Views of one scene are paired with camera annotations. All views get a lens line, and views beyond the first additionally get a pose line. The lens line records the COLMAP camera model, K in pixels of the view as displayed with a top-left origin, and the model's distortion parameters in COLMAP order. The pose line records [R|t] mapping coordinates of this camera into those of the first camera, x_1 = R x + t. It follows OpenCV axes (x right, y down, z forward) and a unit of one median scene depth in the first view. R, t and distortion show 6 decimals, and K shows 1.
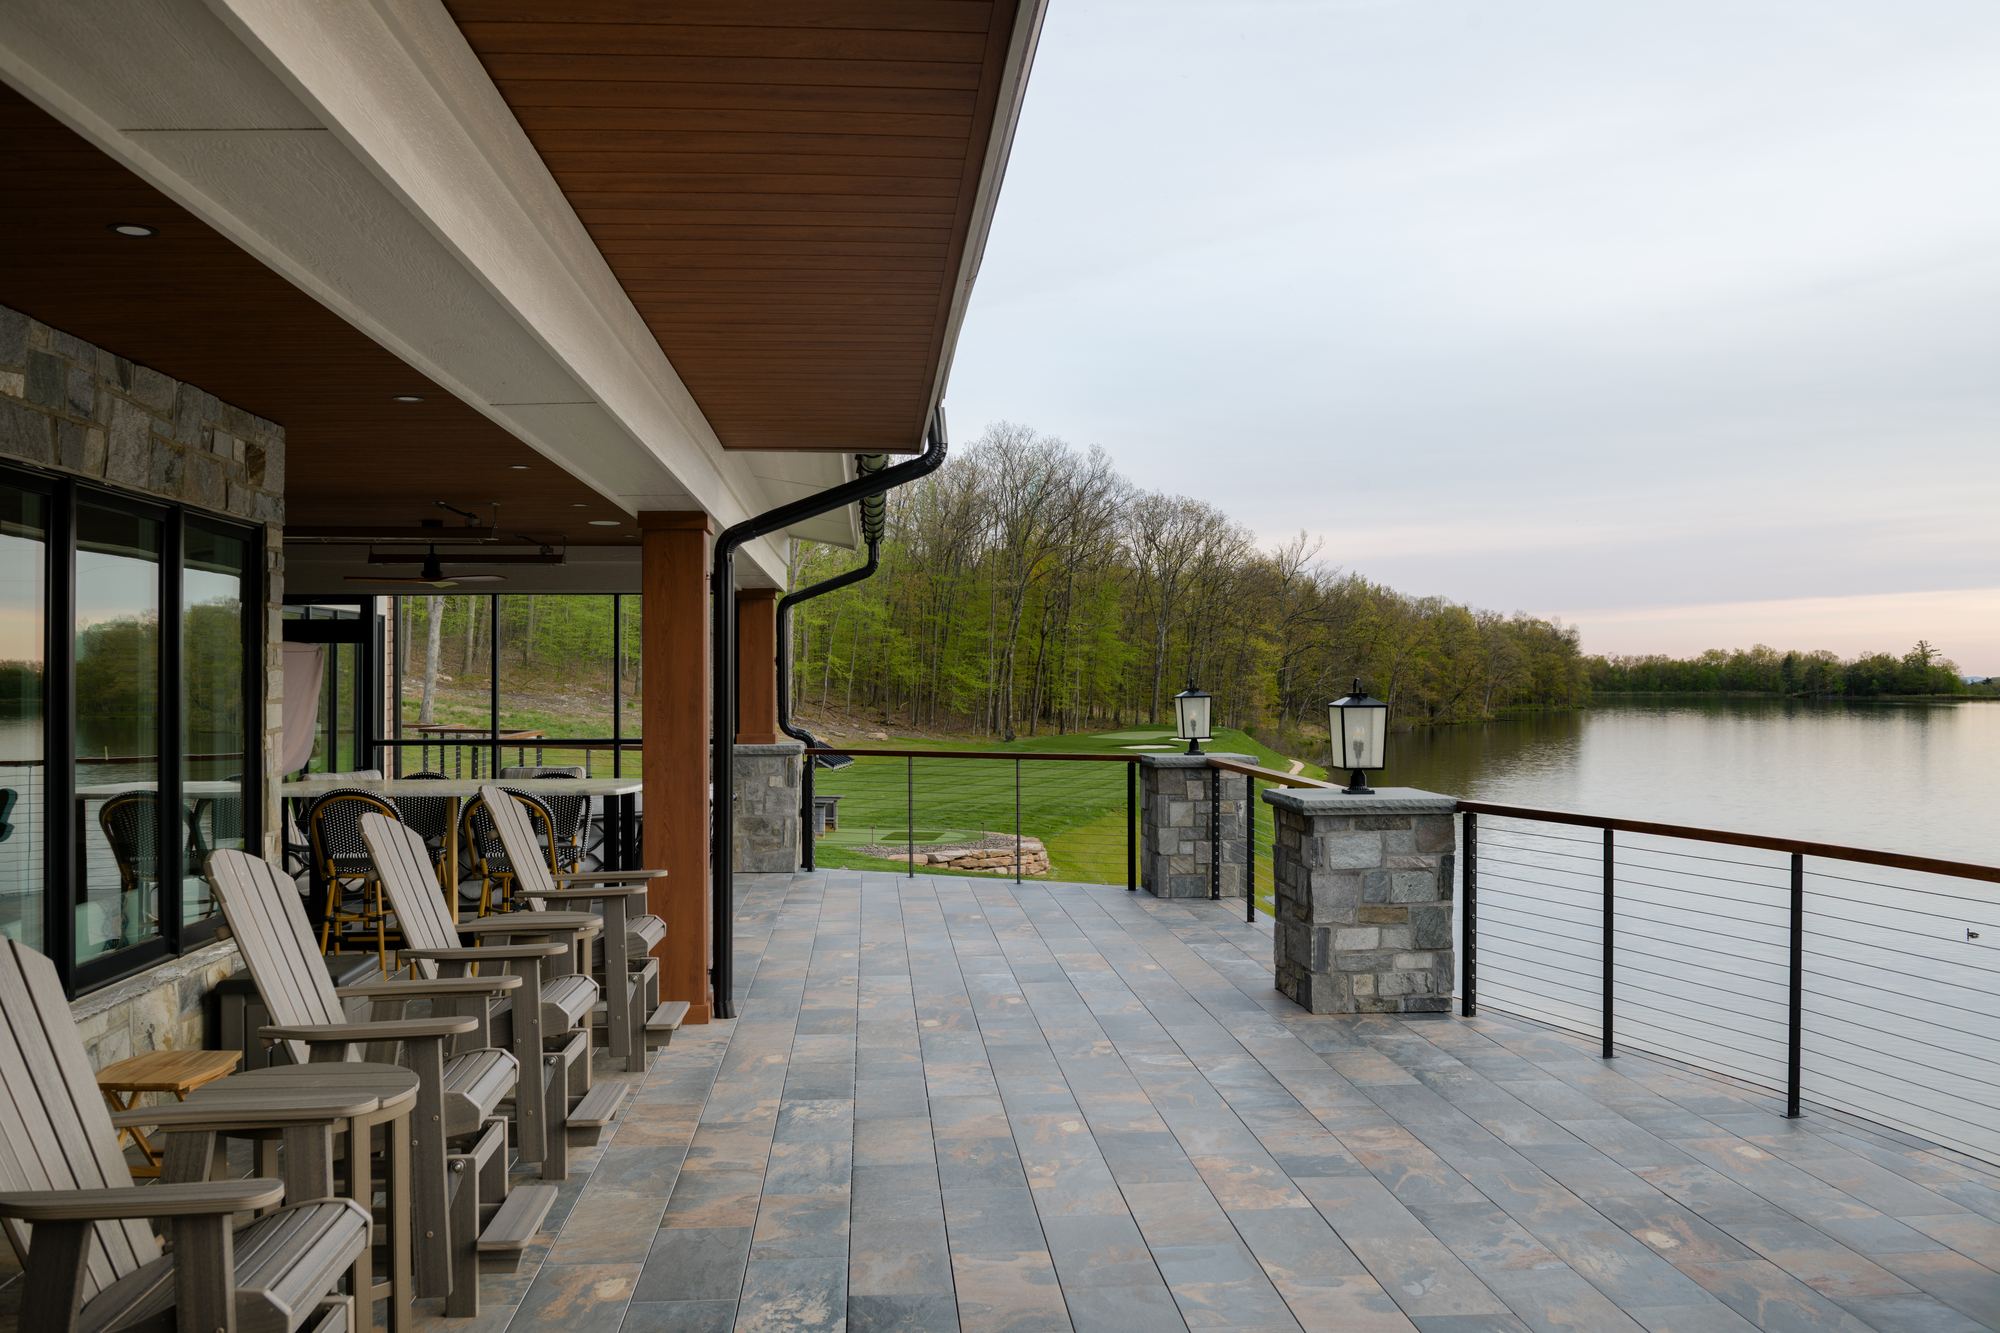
lens RADIAL K [[1585.1, 0, 1013.6], [0, 1585.1, 674.9], [0, 0, 1]] dist [-0.004179, -0.004784]
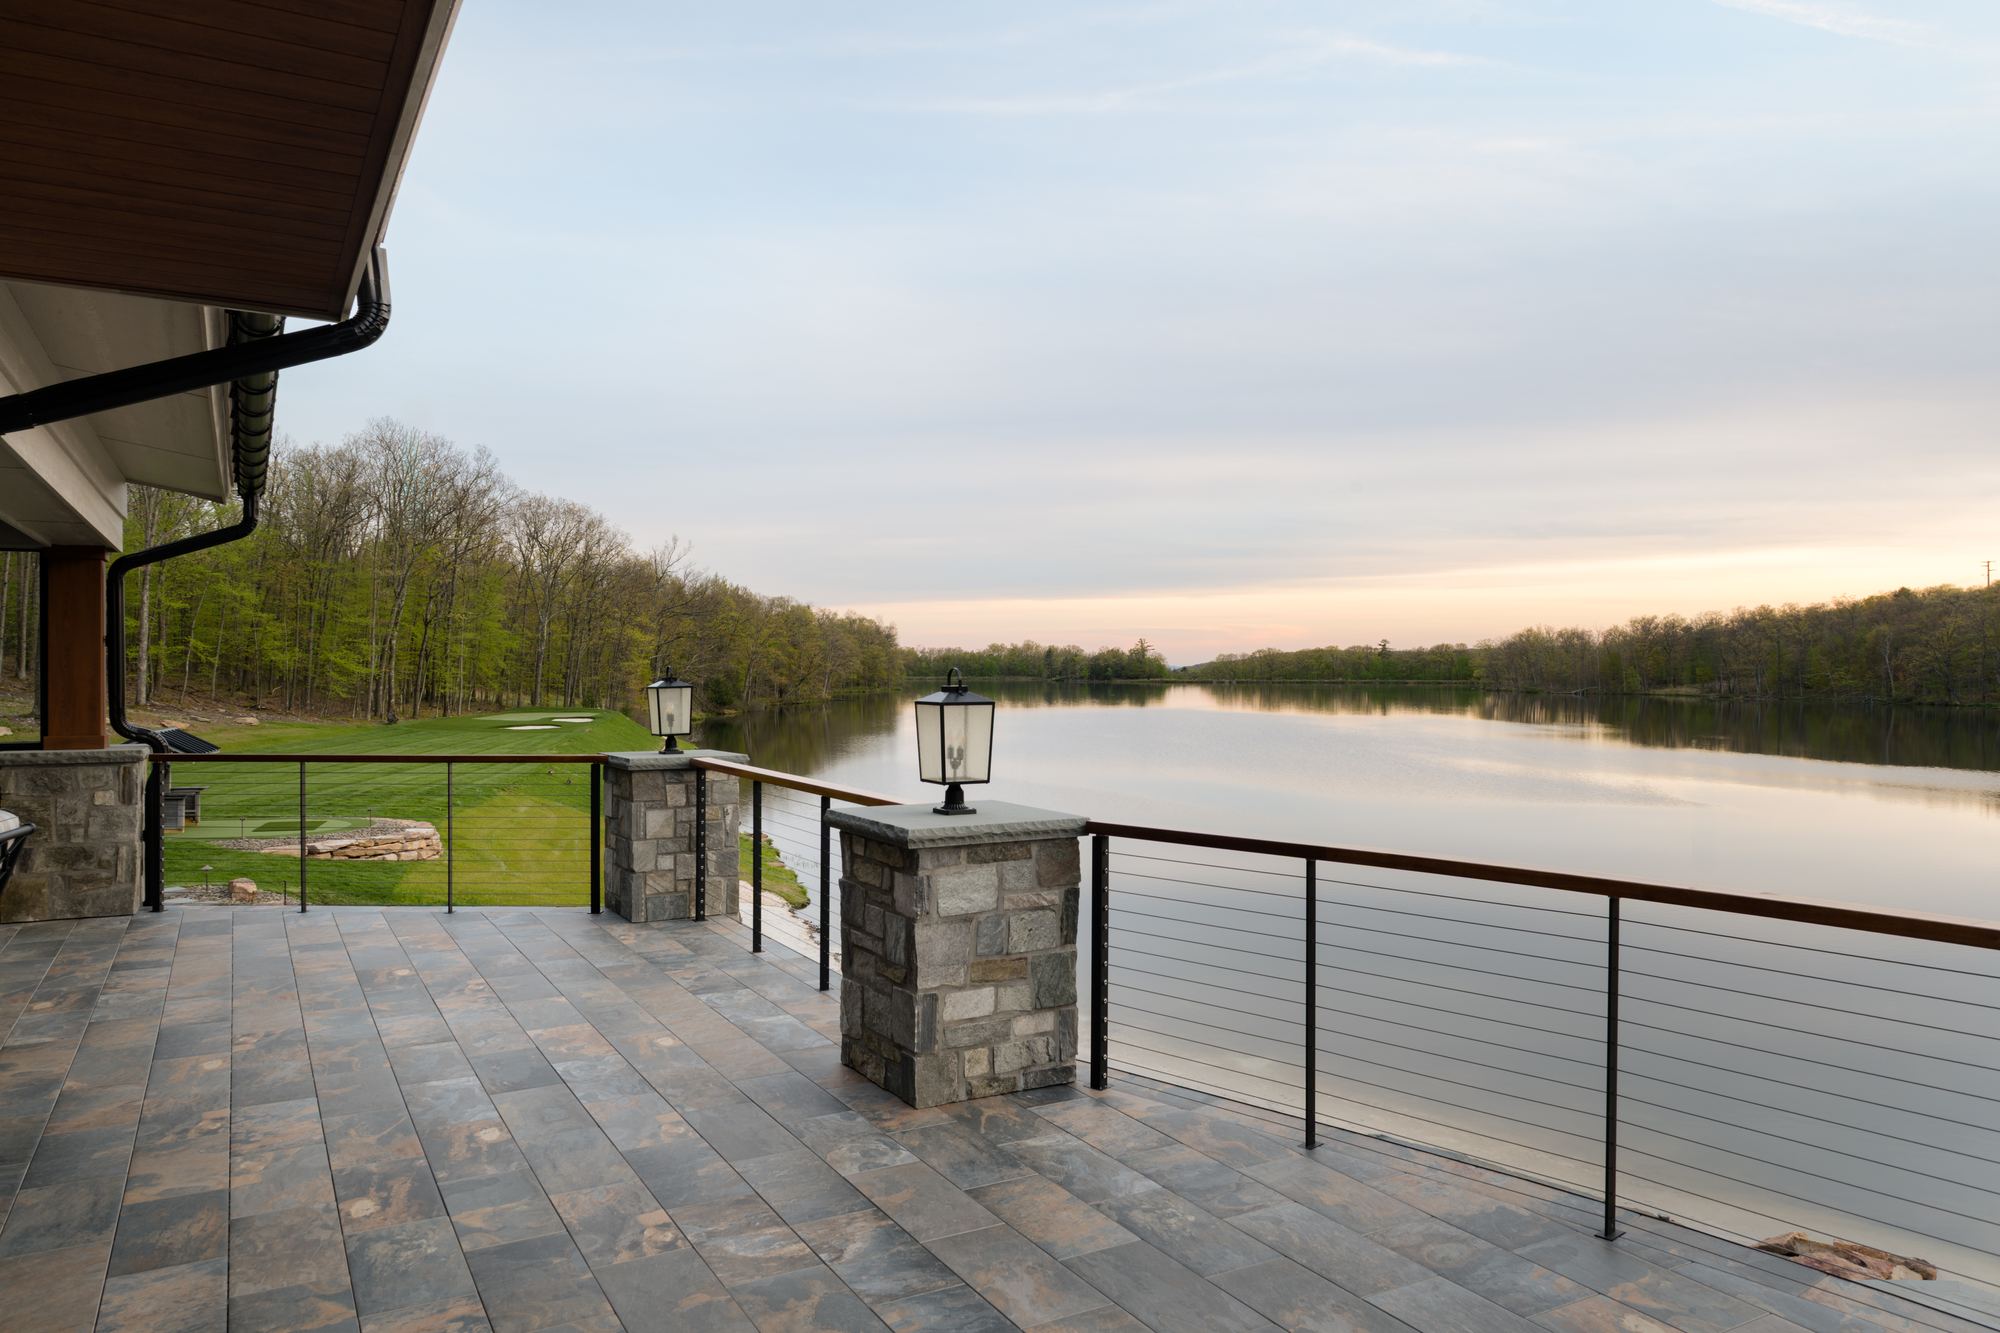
lens RADIAL K [[1355.4, 0, 1002.3], [0, 1355.4, 669.4], [0, 0, 1]] dist [0.008786, -0.006702]
pose [[0.912161, 0.003274, 0.409819, -0.002633], [-0.005504, 0.999976, 0.004263, -0.000004], [-0.409795, -0.006144, 0.912157, 0.024979]]
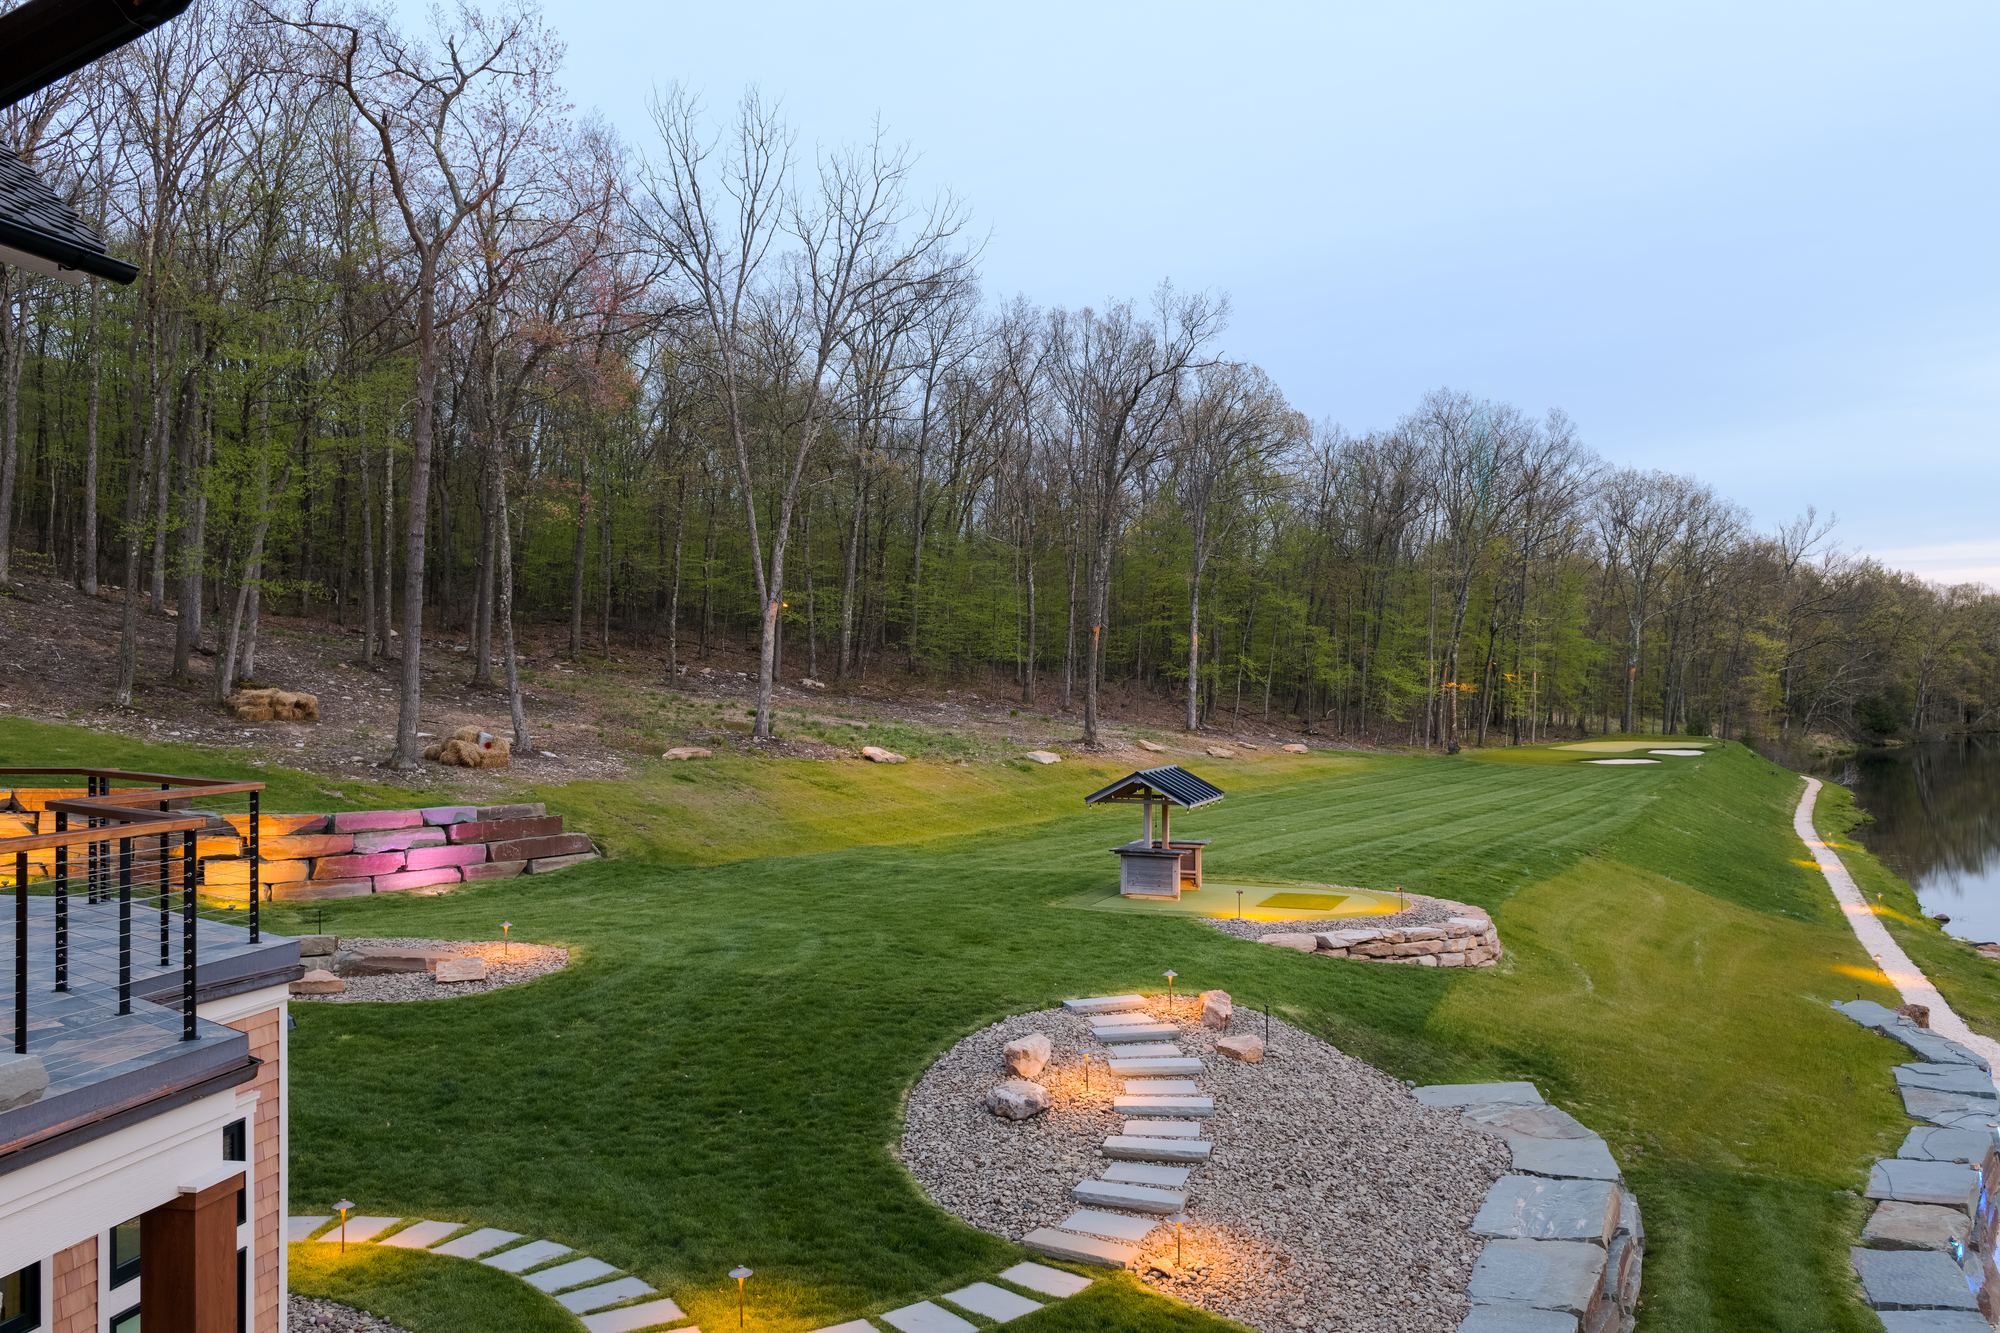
lens RADIAL K [[1585.1, 0, 993.2], [0, 1585.1, 669.9], [0, 0, 1]] dist [-0.004179, -0.004784]
pose [[0.958815, -0.007975, -0.283919, 0.002928], [0.006286, 0.999957, -0.006857, 0.000222], [0.283961, 0.004790, 0.958824, 0.105130]]
